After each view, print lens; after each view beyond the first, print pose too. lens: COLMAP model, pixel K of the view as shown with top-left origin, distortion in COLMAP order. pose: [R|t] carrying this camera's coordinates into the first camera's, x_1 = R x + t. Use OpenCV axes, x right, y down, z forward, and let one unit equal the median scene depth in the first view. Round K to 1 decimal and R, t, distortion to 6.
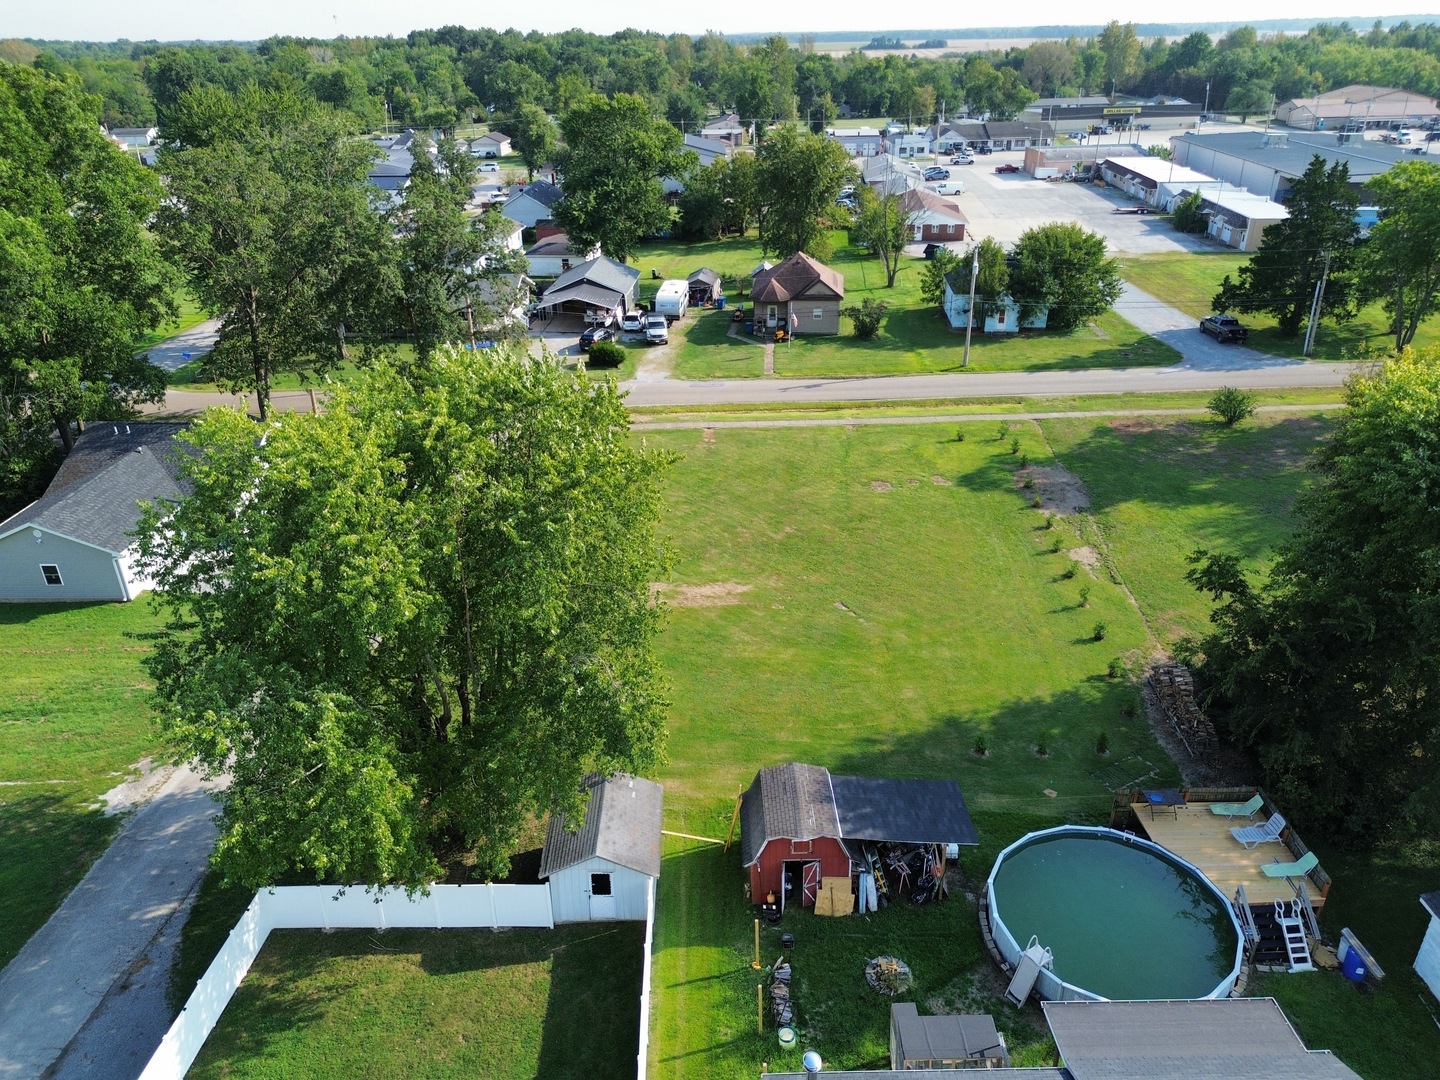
lens RADIAL K [[1013.3, 0, 718.6], [0, 1013.3, 534.5], [0, 0, 1]] dist [0.074427, -0.067570]
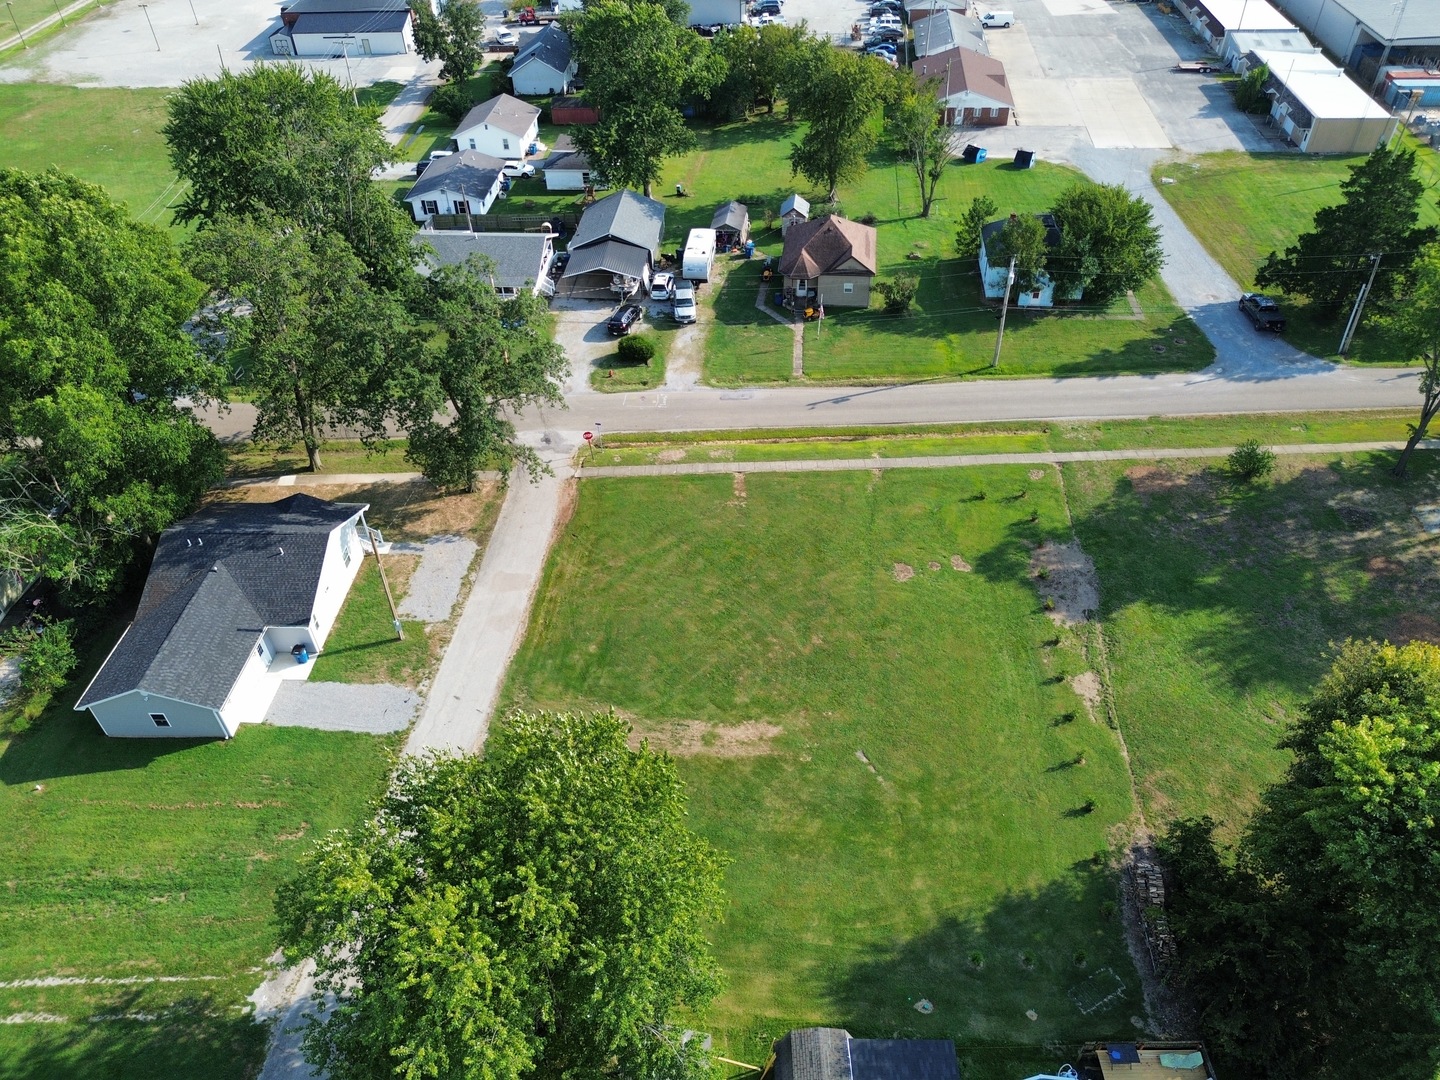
lens RADIAL K [[1013.3, 0, 718.6], [0, 1013.3, 534.5], [0, 0, 1]] dist [0.074427, -0.067570]
pose [[0.999836, 0.003802, -0.017682, -0.011460], [0.000733, 0.968330, 0.249674, -0.280413], [0.018071, -0.249647, 0.968168, -0.016729]]
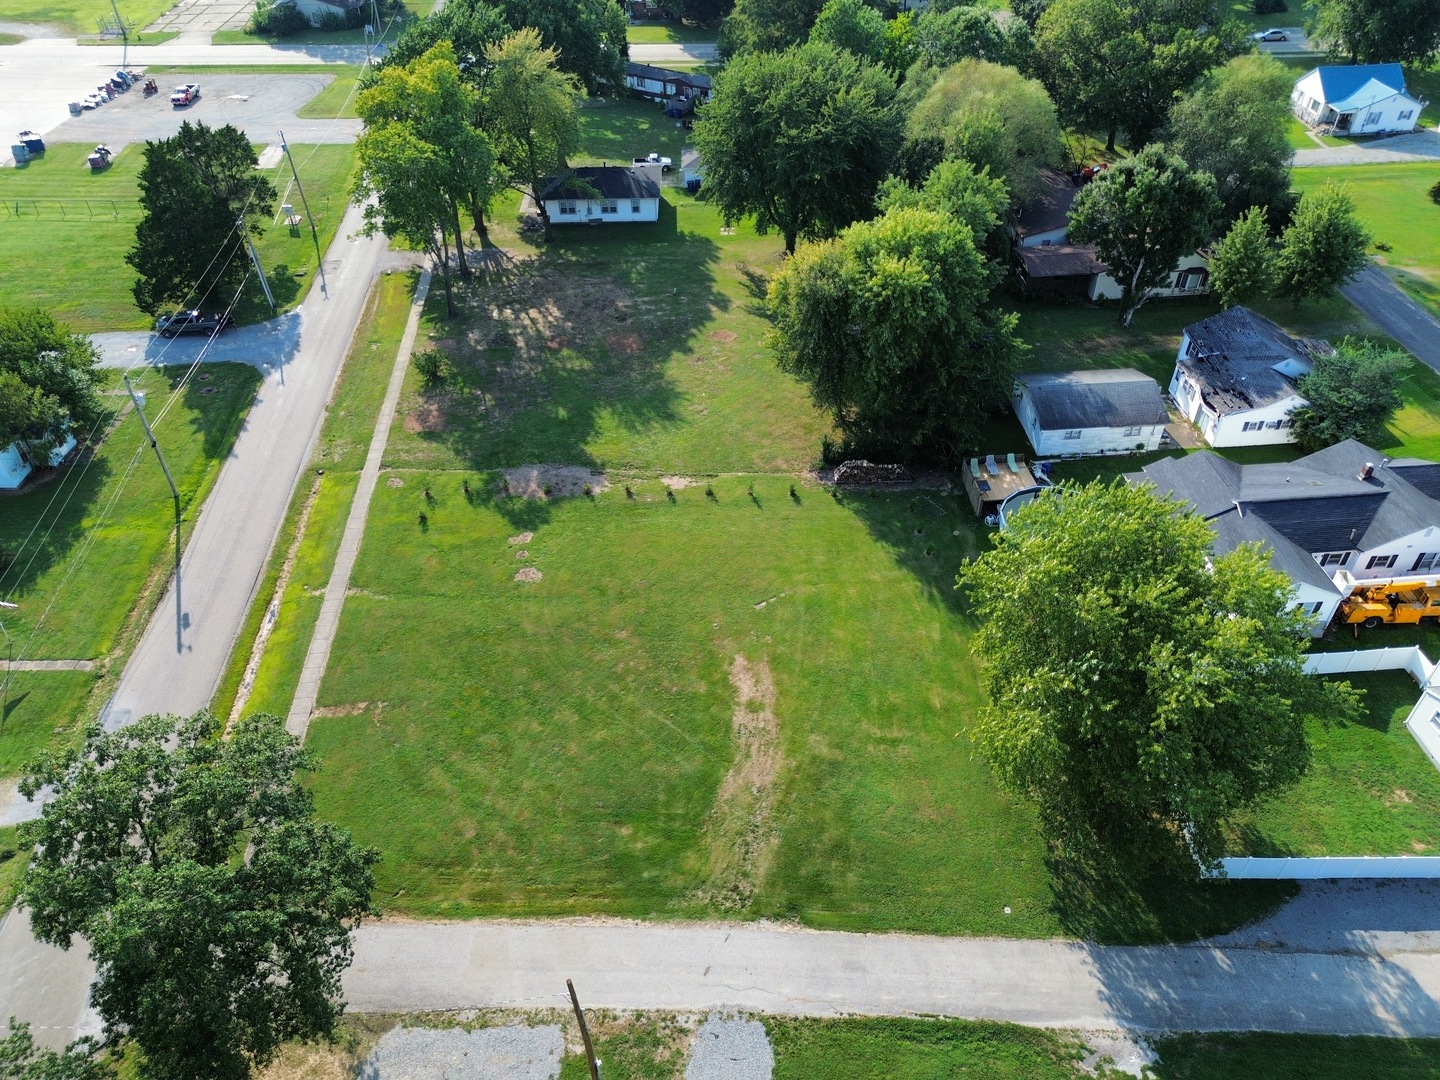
lens RADIAL K [[1013.3, 0, 718.6], [0, 1013.3, 534.5], [0, 0, 1]] dist [0.074427, -0.067570]
pose [[-0.055451, -0.628055, 0.776191, -0.516918], [0.449351, 0.678514, 0.581121, -0.481291], [-0.891633, 0.381006, 0.244593, 0.438434]]
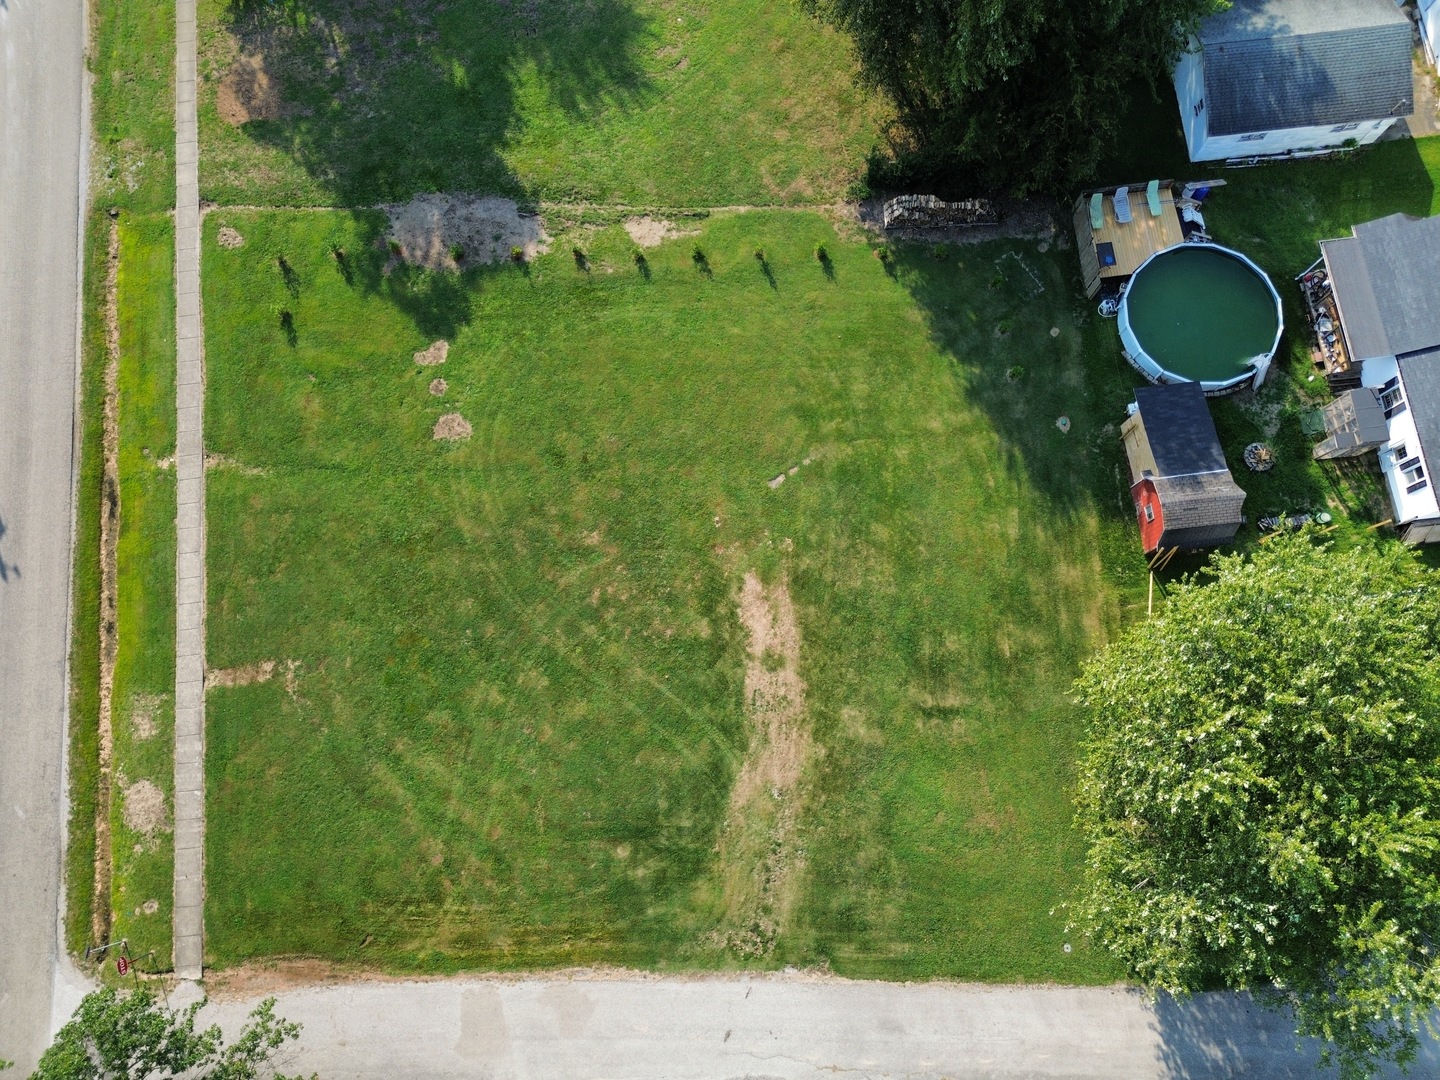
lens RADIAL K [[1019.3, 0, 720.0], [0, 1019.3, 540.0], [0, 0, 1]] dist [0.069913, -0.075622]
pose [[-0.090293, -0.963040, 0.253775, -0.106757], [0.450051, 0.187858, 0.873020, -0.488149], [-0.888426, 0.193039, 0.416454, 0.415402]]
